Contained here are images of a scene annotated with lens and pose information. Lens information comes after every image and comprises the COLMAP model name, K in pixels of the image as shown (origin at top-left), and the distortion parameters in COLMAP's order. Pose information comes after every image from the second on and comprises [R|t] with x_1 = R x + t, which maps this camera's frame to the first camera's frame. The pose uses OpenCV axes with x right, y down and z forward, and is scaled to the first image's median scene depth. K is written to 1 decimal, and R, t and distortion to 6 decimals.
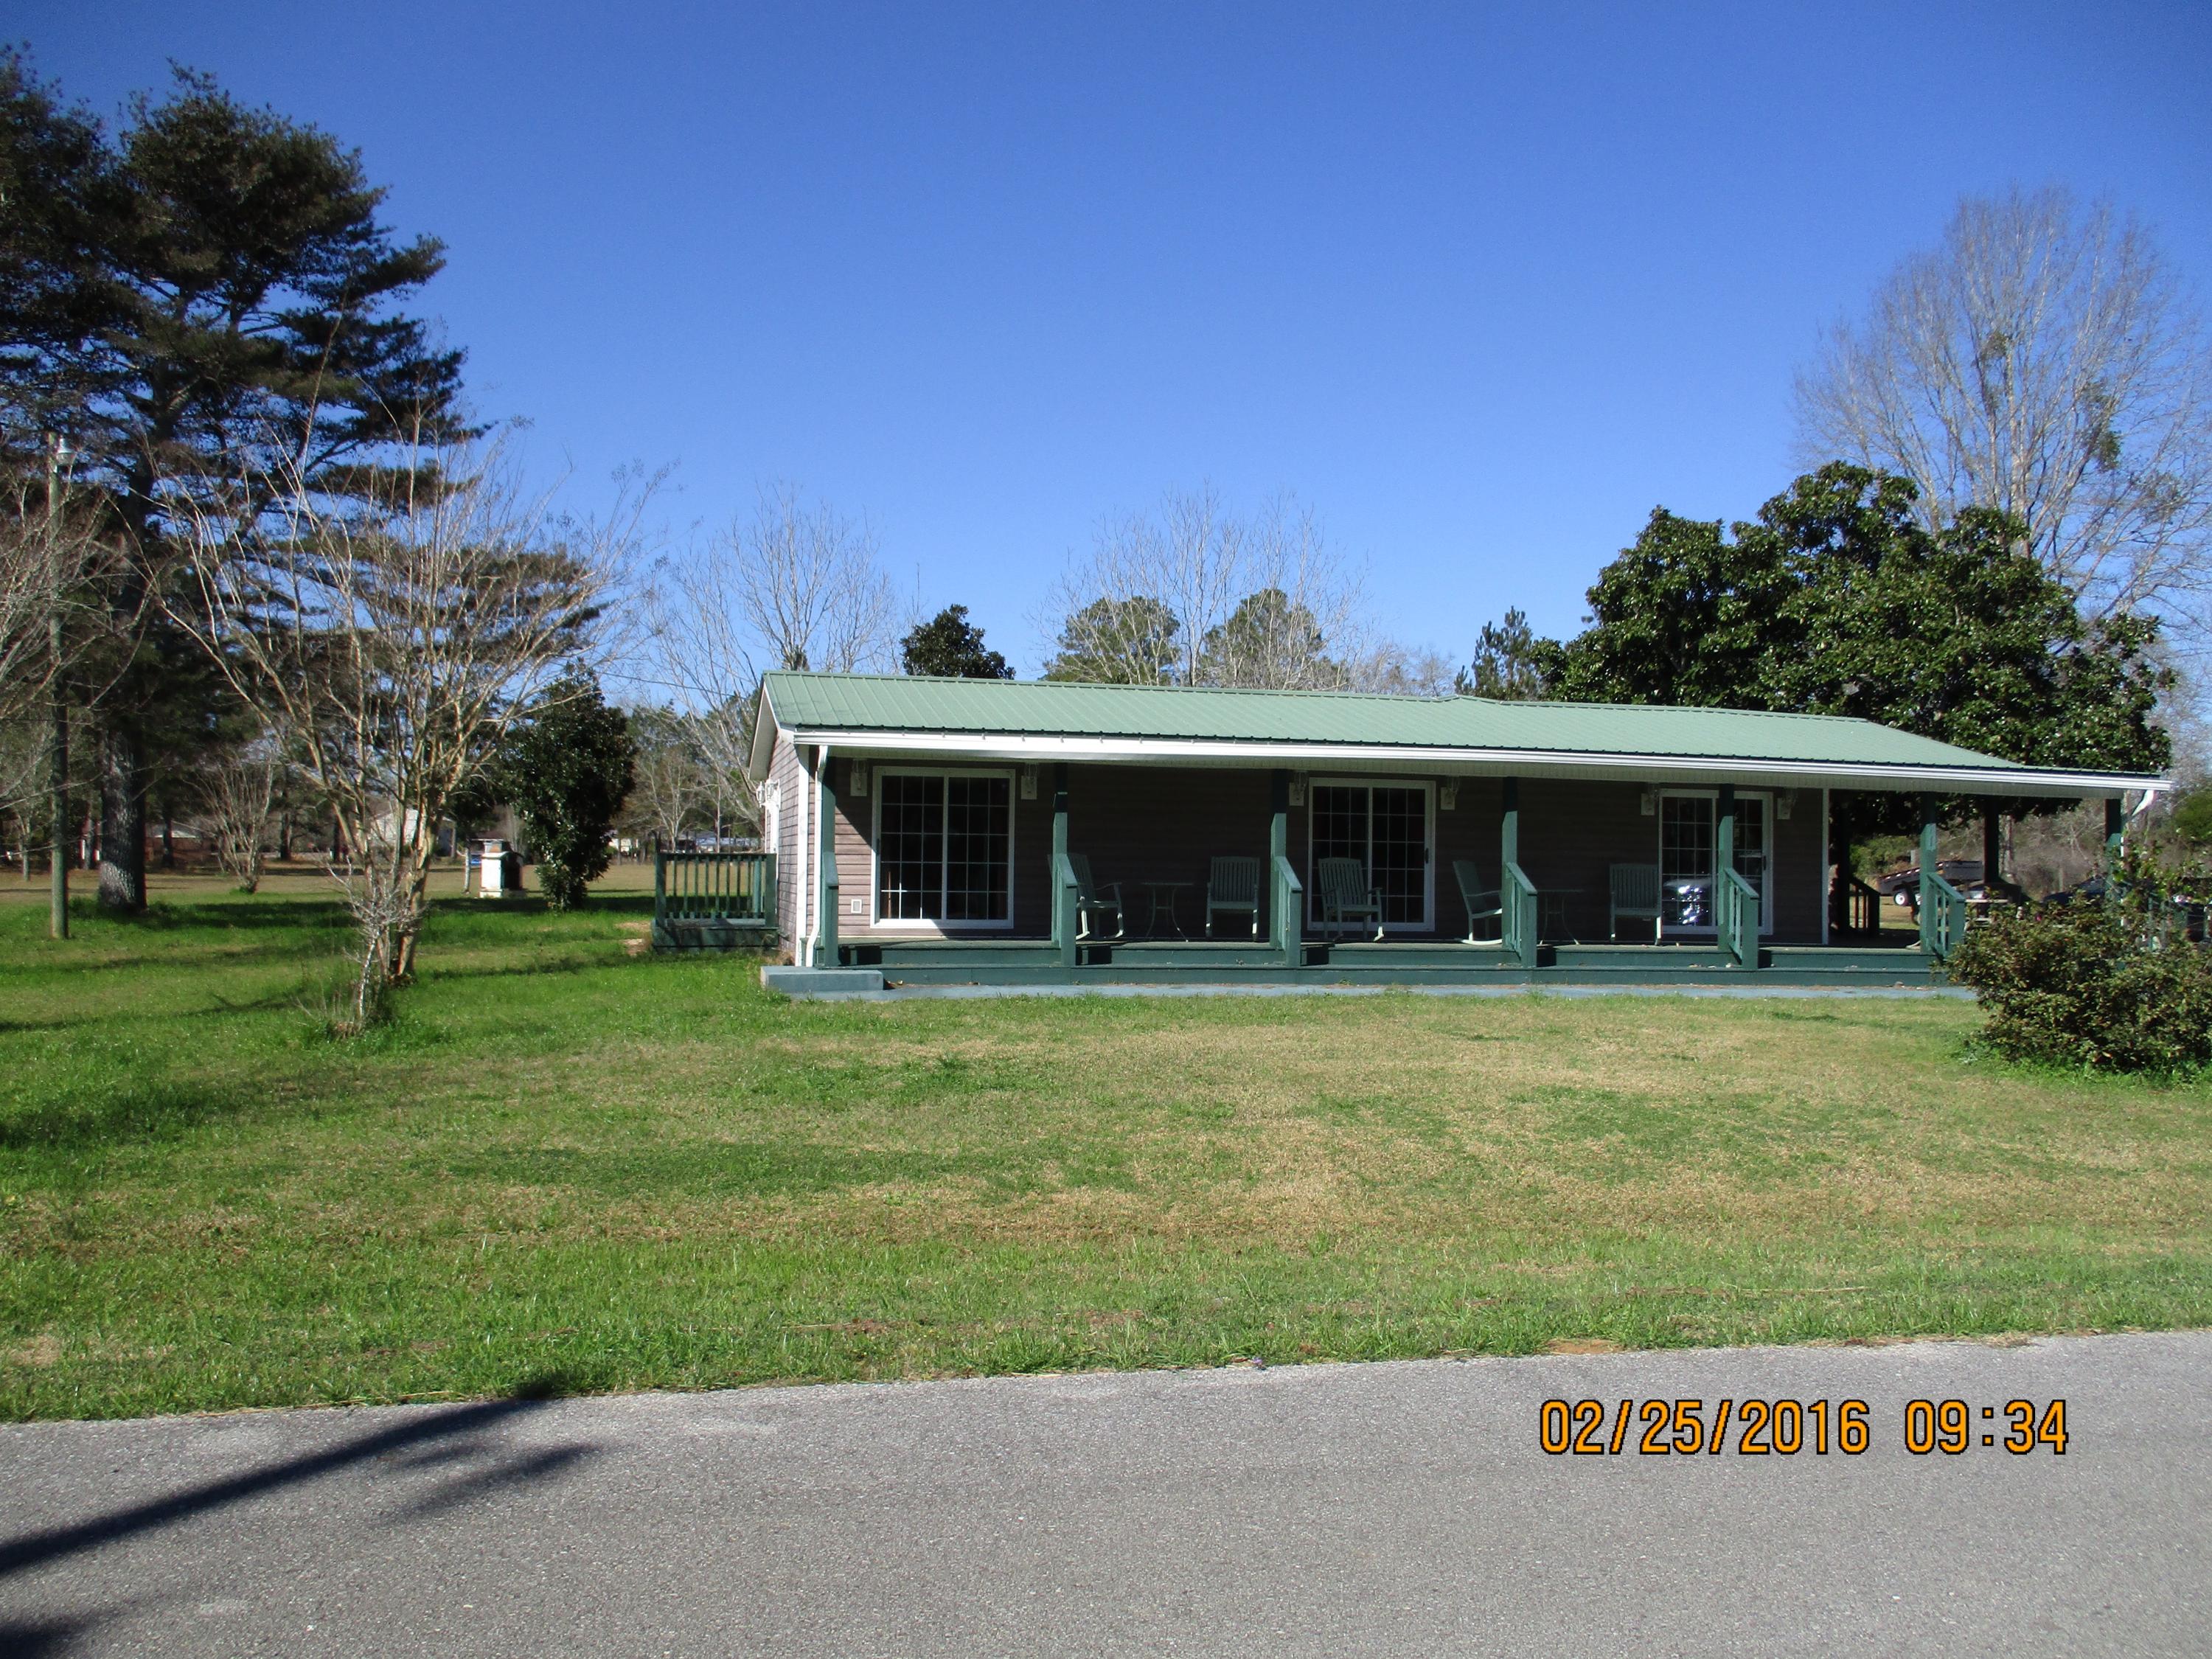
lens RADIAL K [[1816.5, 0, 1102.6], [0, 1816.5, 854.9], [0, 0, 1]] dist [-0.069779, -0.000380]
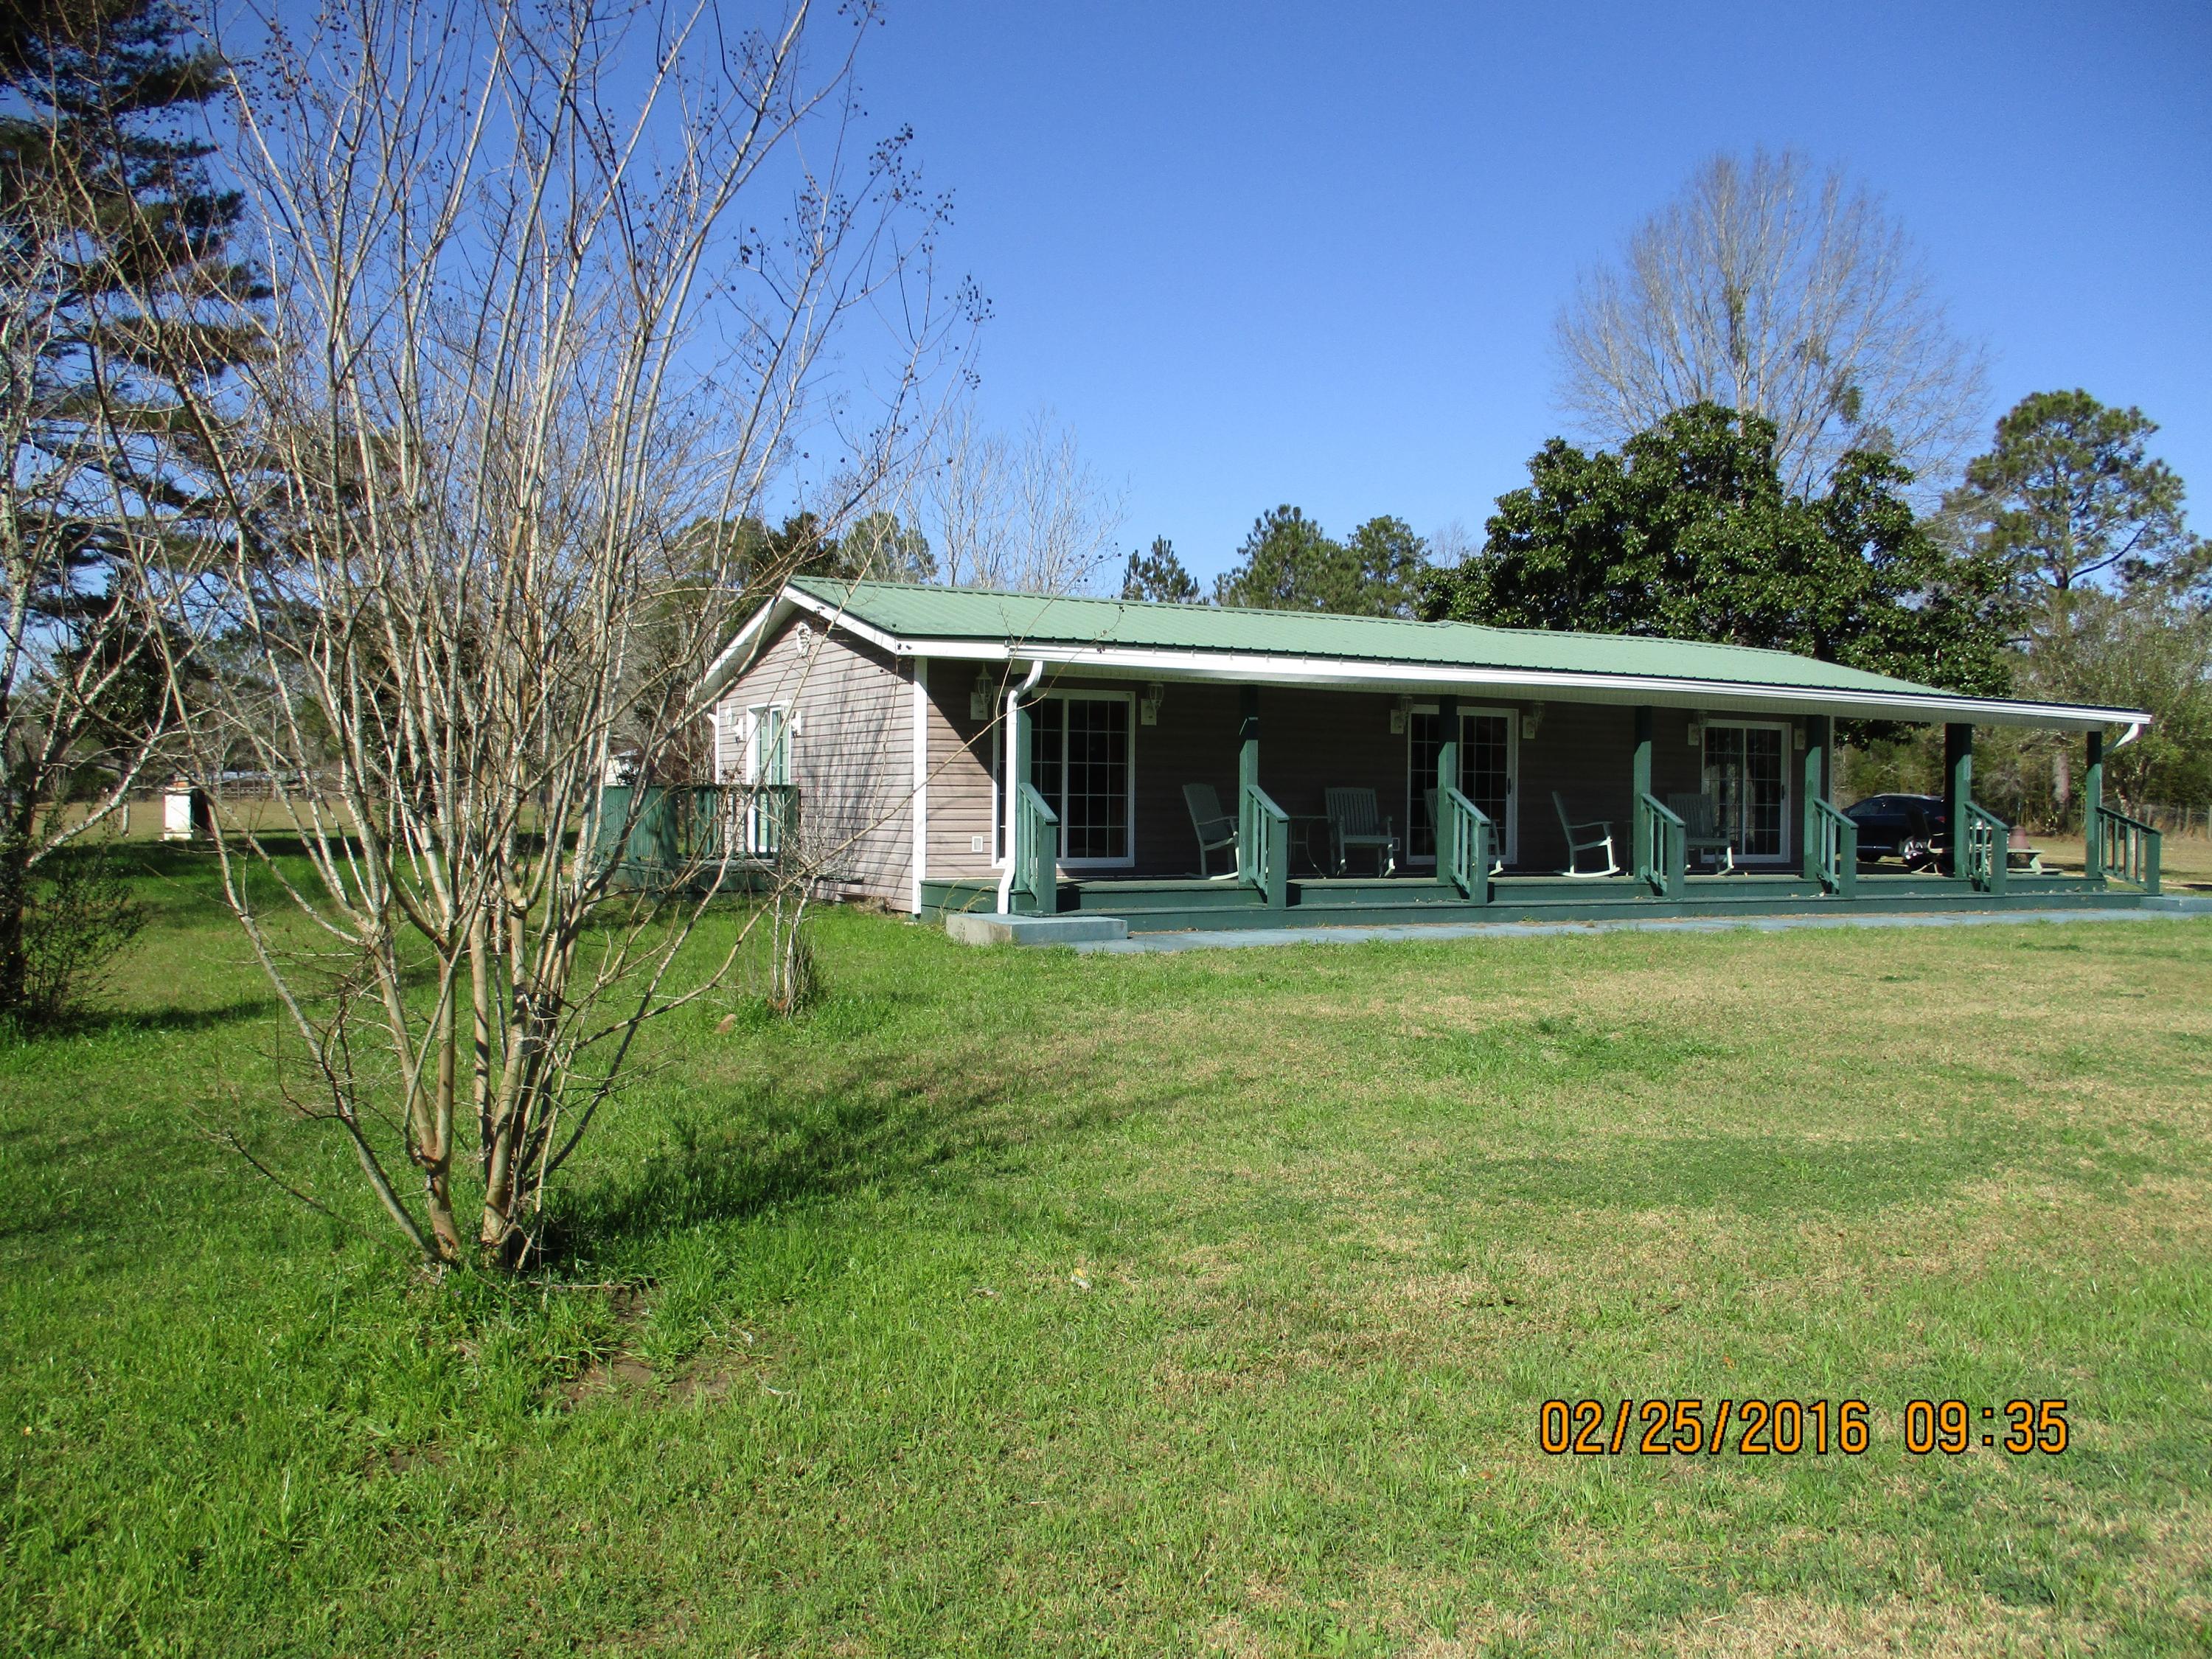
lens RADIAL K [[1822.8, 0, 1112.6], [0, 1822.8, 821.4], [0, 0, 1]] dist [-0.055923, 0.033207]
pose [[0.966372, -0.006855, 0.257058, -0.204964], [0.001275, 0.999760, 0.021870, -0.001632], [-0.257146, -0.020806, 0.966149, 0.084028]]
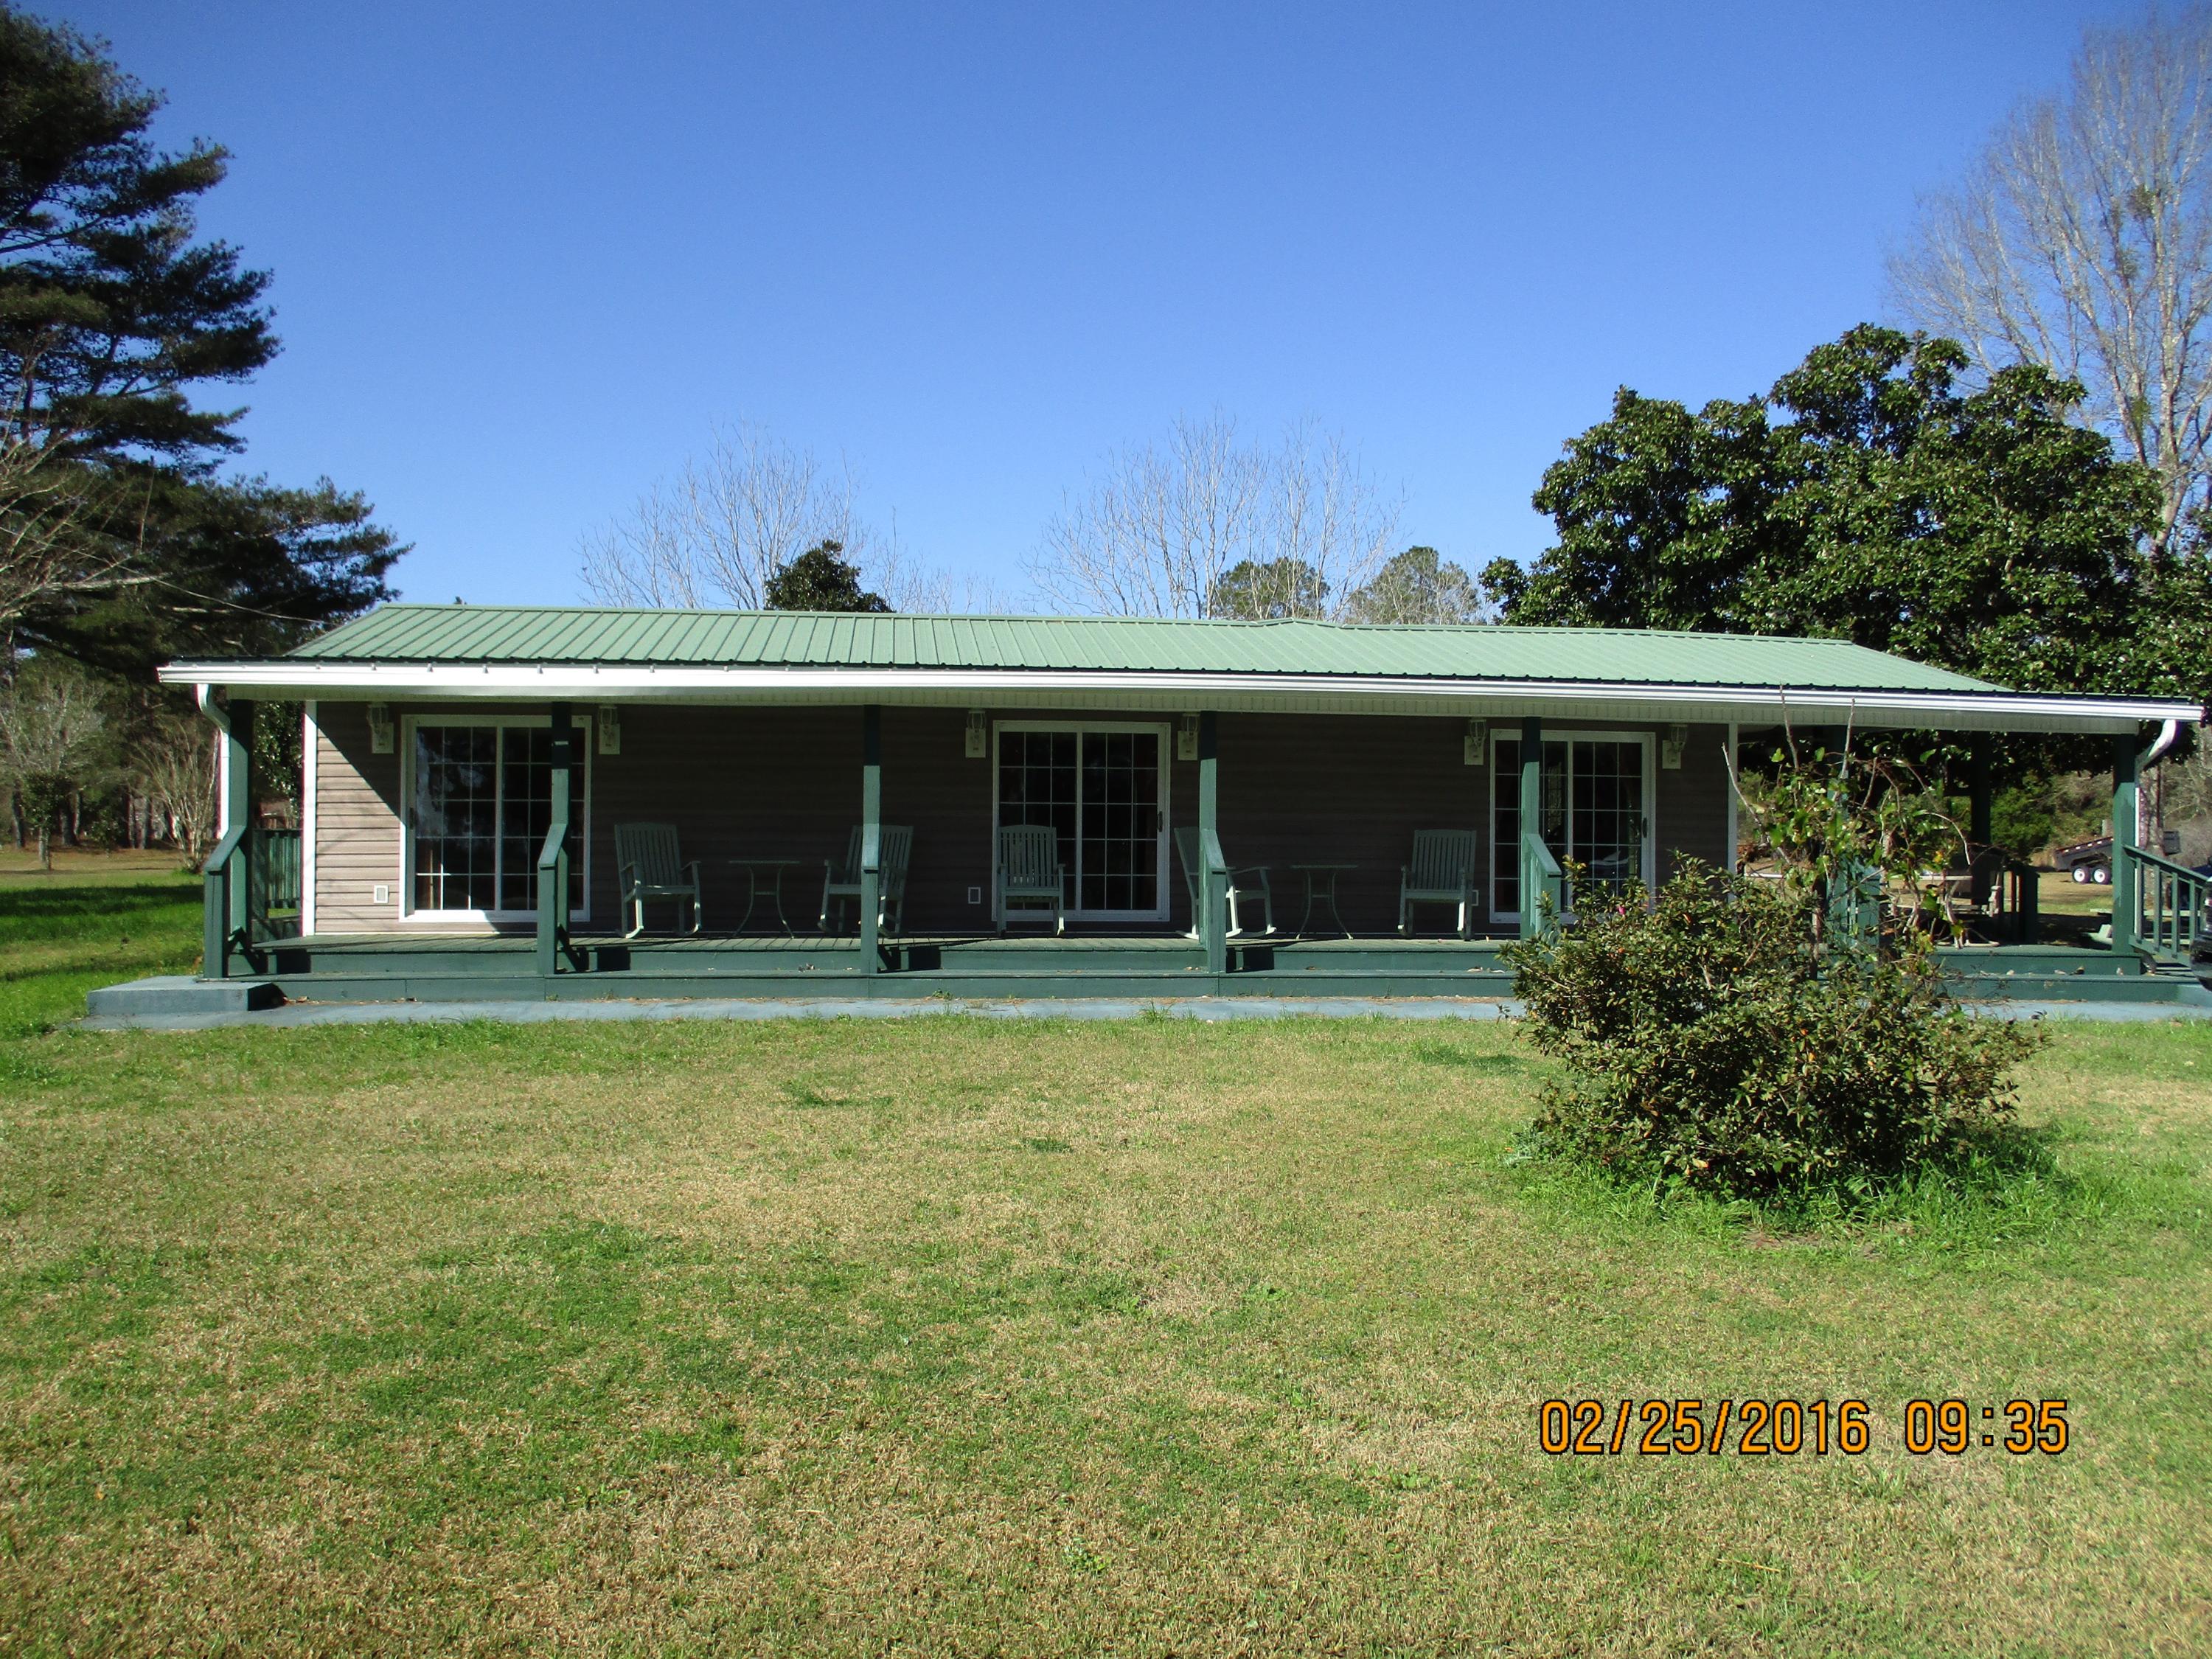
lens RADIAL K [[1865.0, 0, 1102.3], [0, 1865.0, 875.4], [0, 0, 1]] dist [-0.069665, 0.007012]
pose [[0.994272, -0.007479, -0.106614, 0.175923], [0.009829, 0.999720, 0.021537, 0.004111], [0.106423, -0.022462, 0.994067, 0.165104]]
